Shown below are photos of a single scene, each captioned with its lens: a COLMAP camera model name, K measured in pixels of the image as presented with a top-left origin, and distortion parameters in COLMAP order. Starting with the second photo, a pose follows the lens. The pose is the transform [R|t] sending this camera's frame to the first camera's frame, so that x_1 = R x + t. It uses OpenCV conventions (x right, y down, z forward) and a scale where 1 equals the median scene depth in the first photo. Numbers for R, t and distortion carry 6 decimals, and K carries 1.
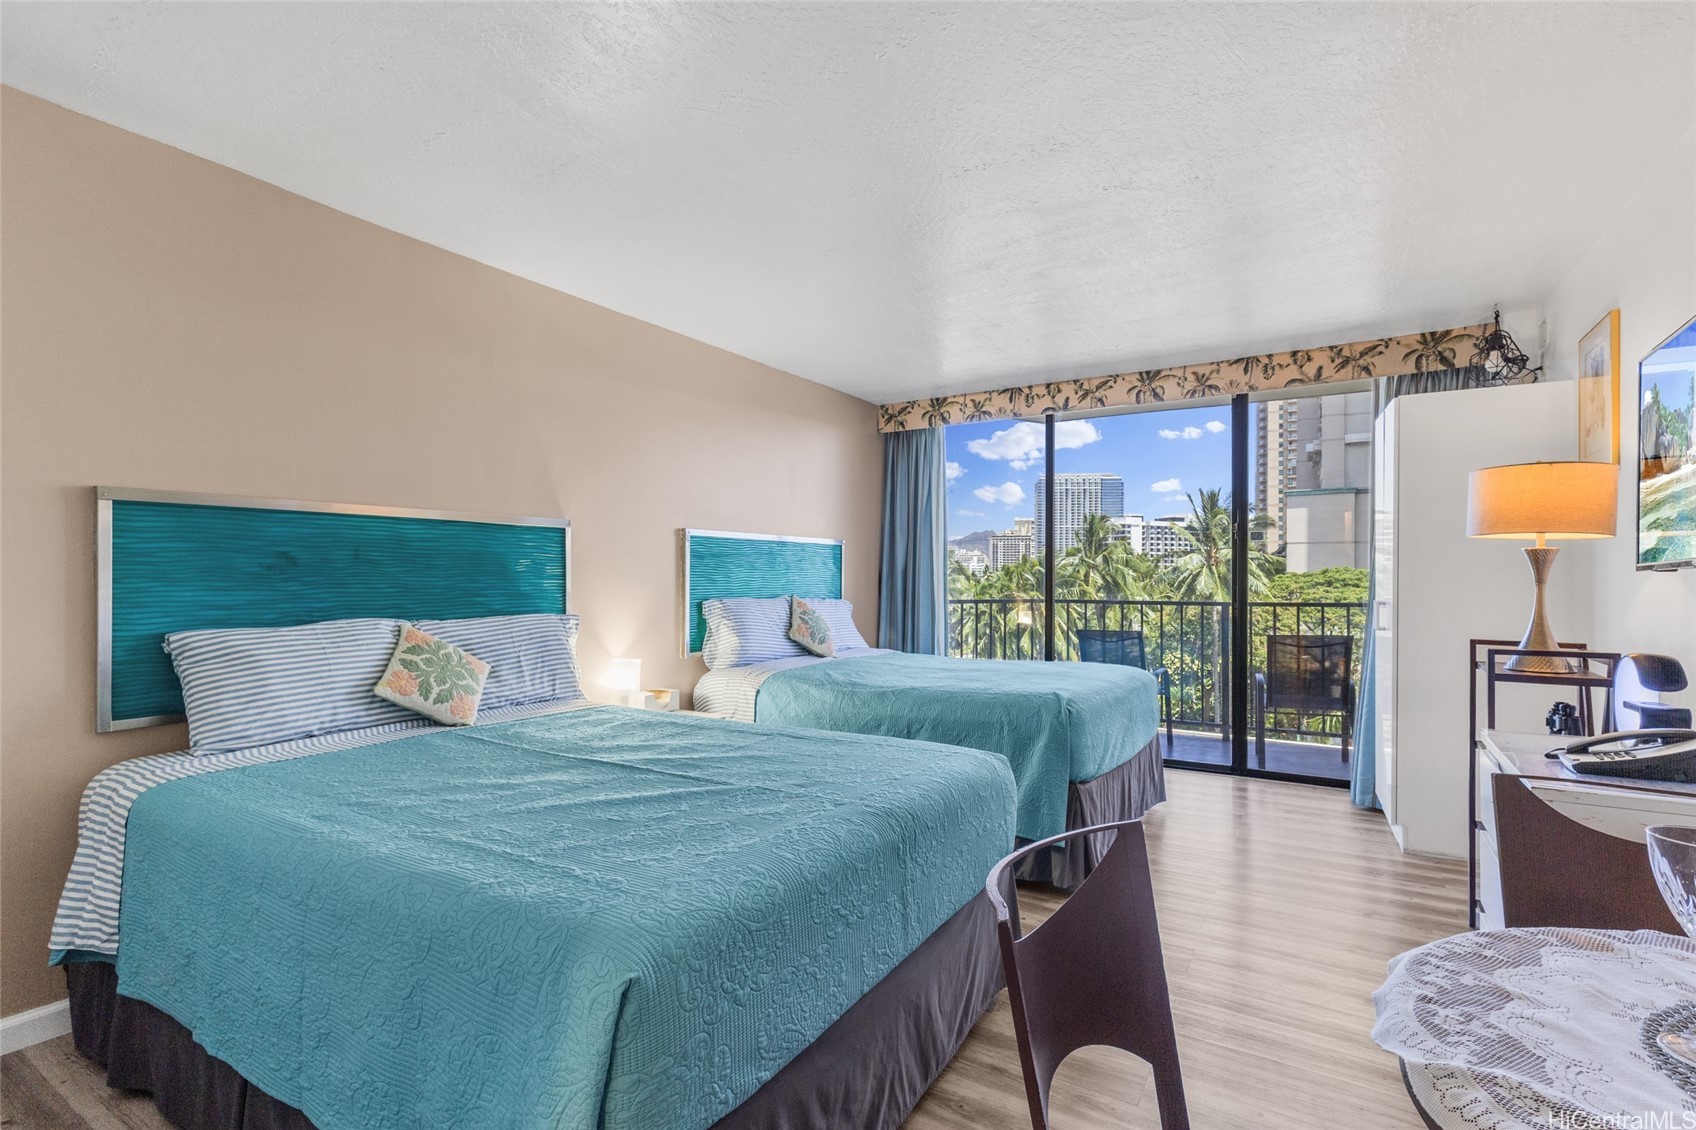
lens RADIAL K [[783.9, 0, 845.8], [0, 783.9, 579.4], [0, 0, 1]] dist [-0.004791, 0.000648]
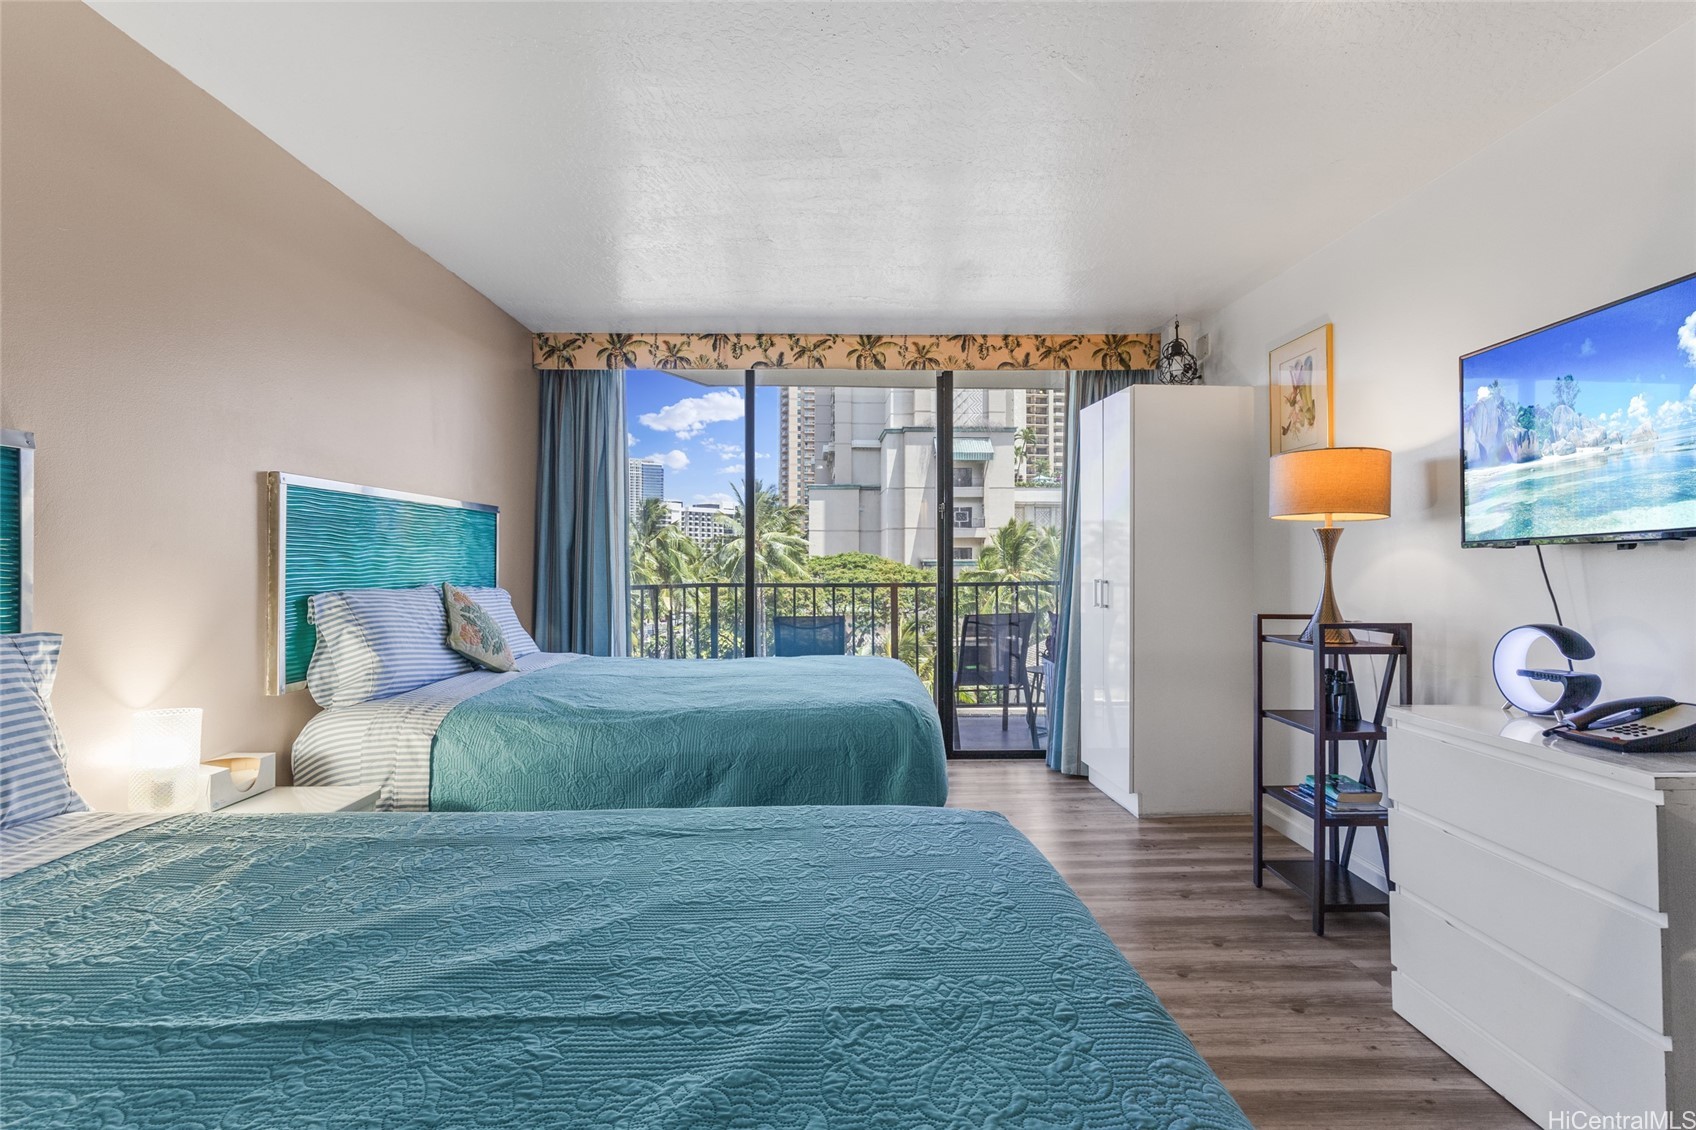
lens RADIAL K [[783.9, 0, 852.0], [0, 783.9, 555.6], [0, 0, 1]] dist [-0.004791, 0.000648]
pose [[0.841550, 0.002191, 0.540176, -0.144080], [0.002708, 0.999962, -0.008276, 0.003024], [-0.540173, 0.008428, 0.841512, 0.253112]]
